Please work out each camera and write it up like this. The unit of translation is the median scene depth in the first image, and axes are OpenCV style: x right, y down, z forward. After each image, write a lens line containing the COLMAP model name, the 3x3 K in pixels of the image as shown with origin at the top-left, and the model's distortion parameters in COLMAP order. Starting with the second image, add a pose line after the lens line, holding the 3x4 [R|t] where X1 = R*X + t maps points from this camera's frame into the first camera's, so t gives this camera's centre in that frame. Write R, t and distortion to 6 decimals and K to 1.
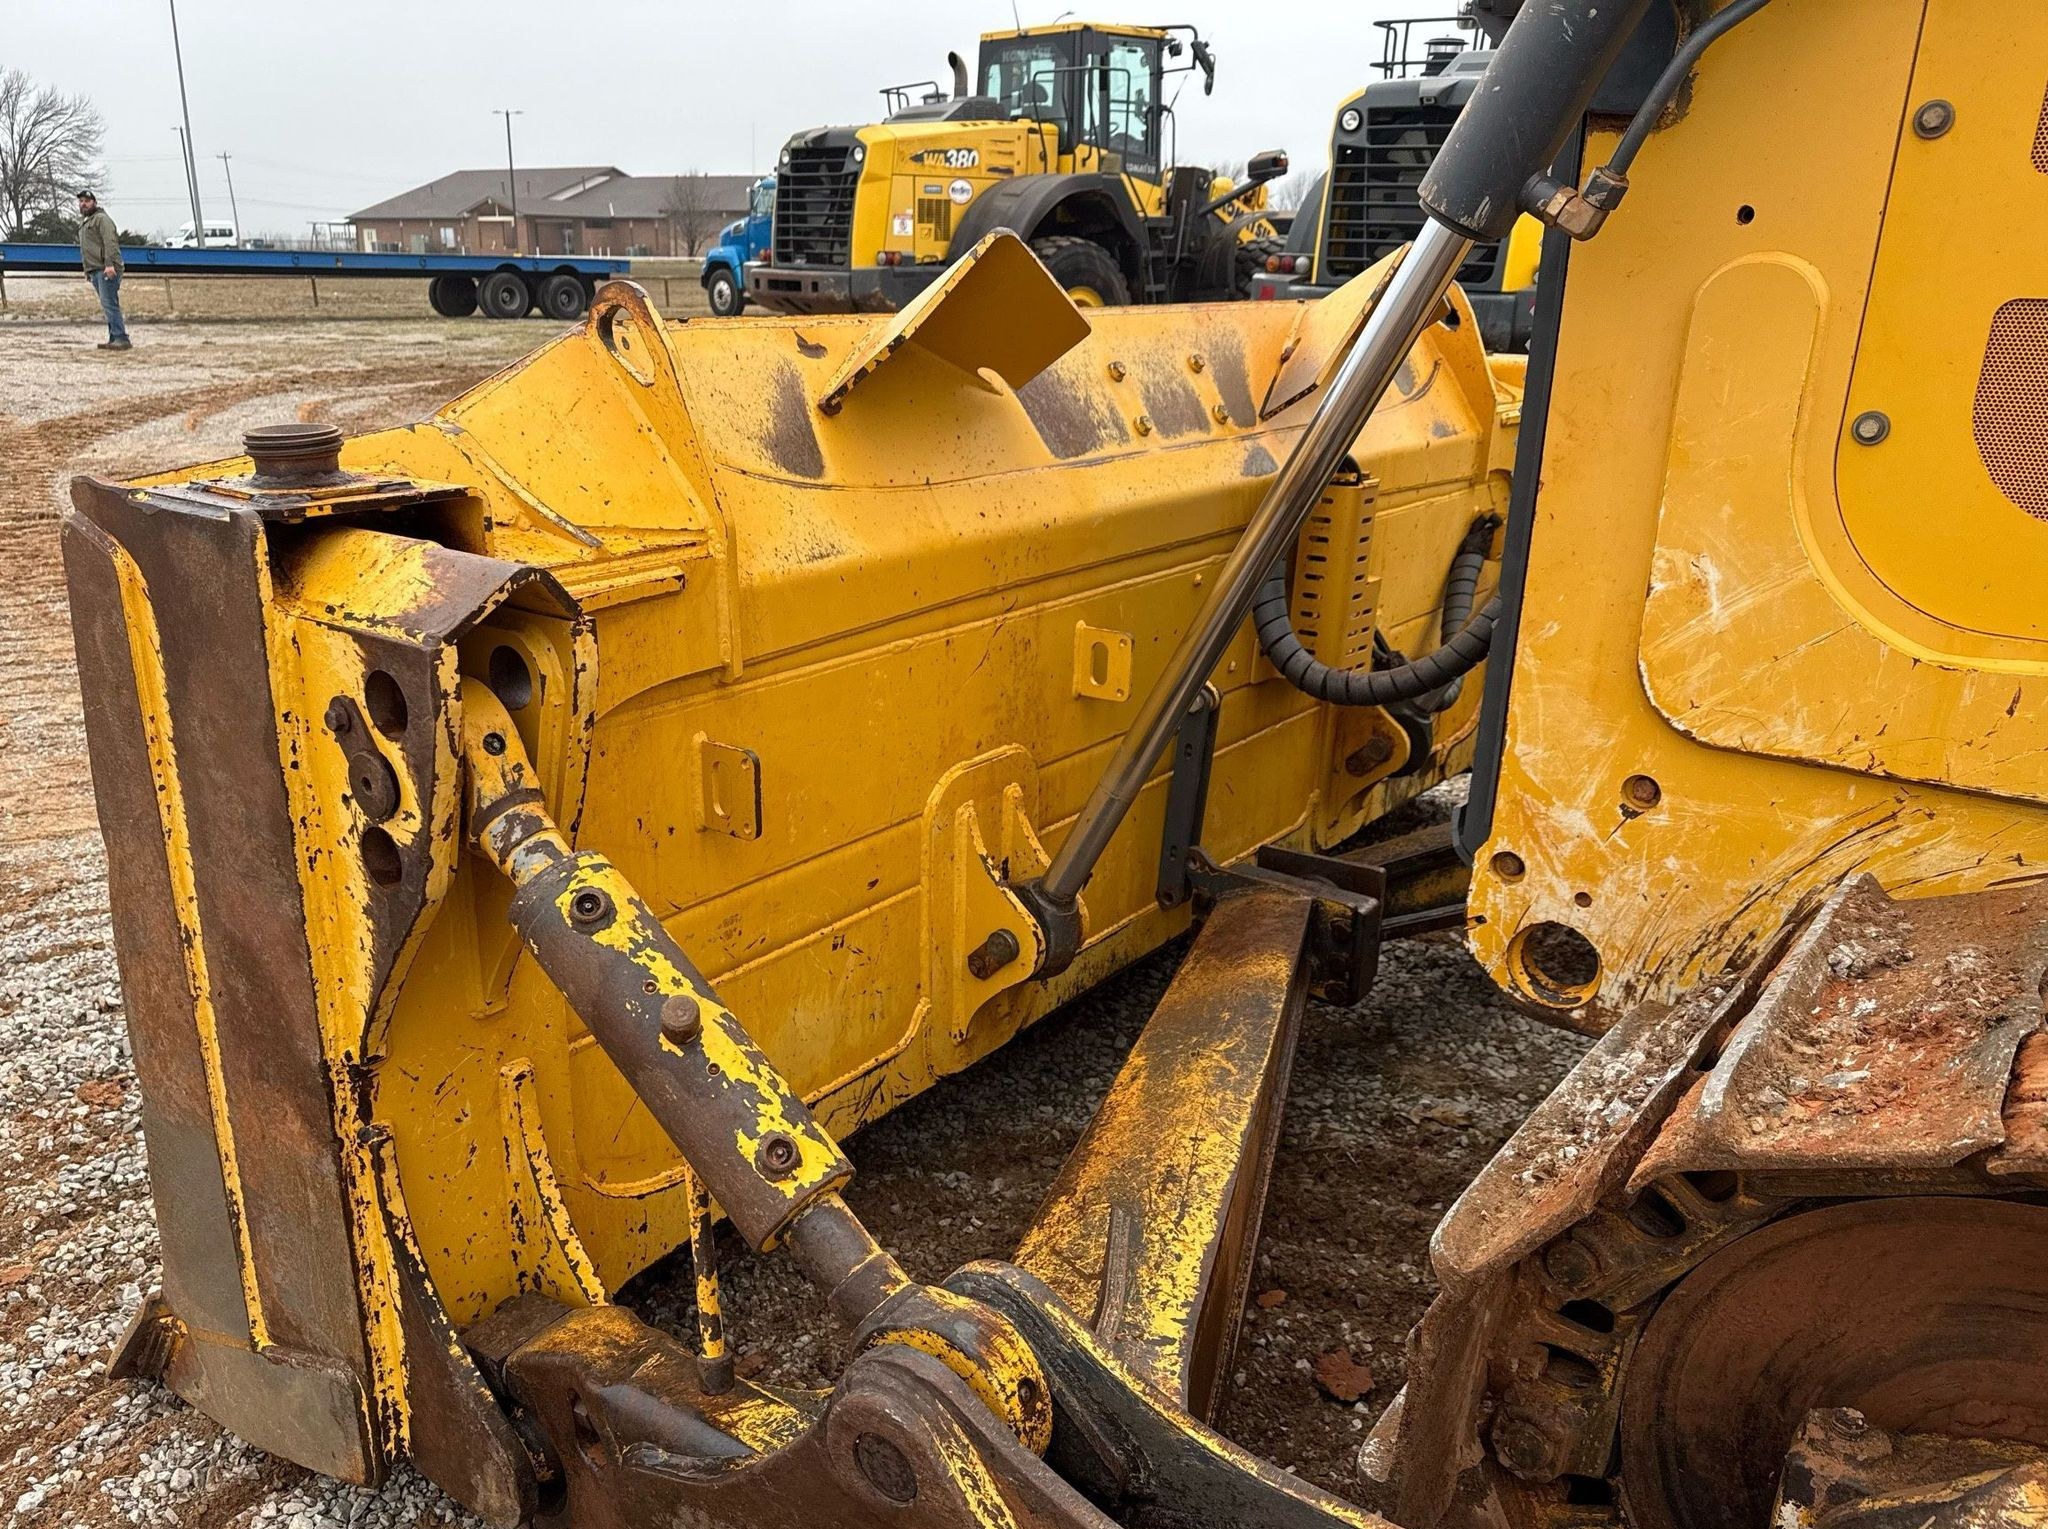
lens RADIAL K [[1648.2, 0, 1024.0], [0, 1648.2, 764.5], [0, 0, 1]] dist [0.074515, -0.082483]
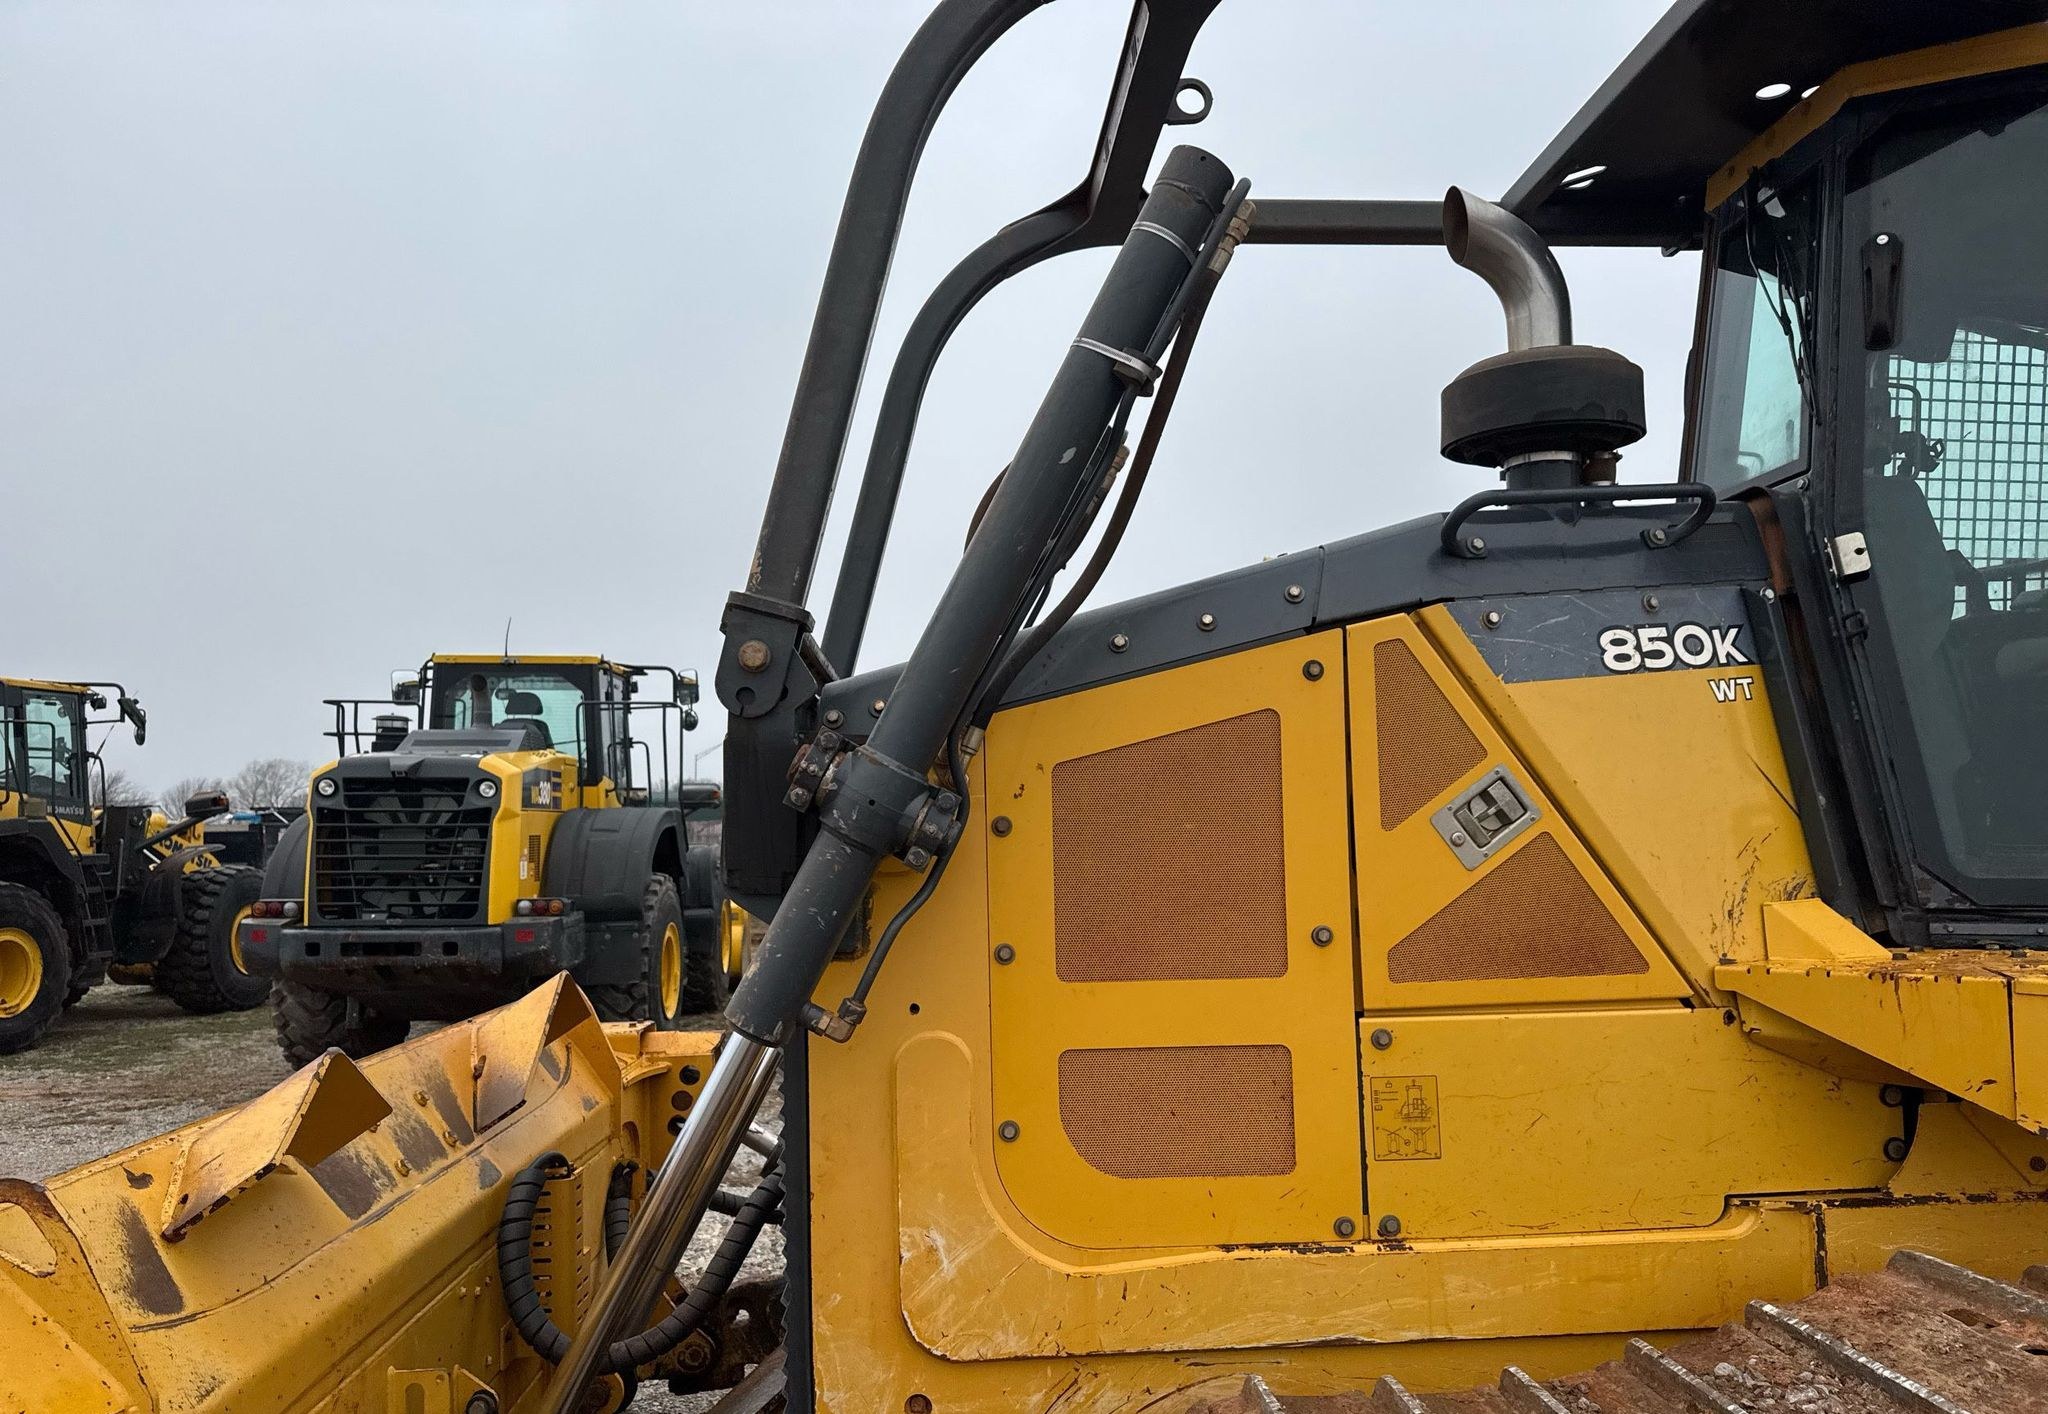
lens RADIAL K [[1480.2, 0, 1024.0], [0, 1480.2, 707.0], [0, 0, 1]] dist [-0.018025, 0.007808]
pose [[0.746071, 0.008033, 0.665818, -0.233925], [0.224458, 0.938369, -0.262834, -0.113373], [-0.626894, 0.345541, 0.698287, -0.072484]]
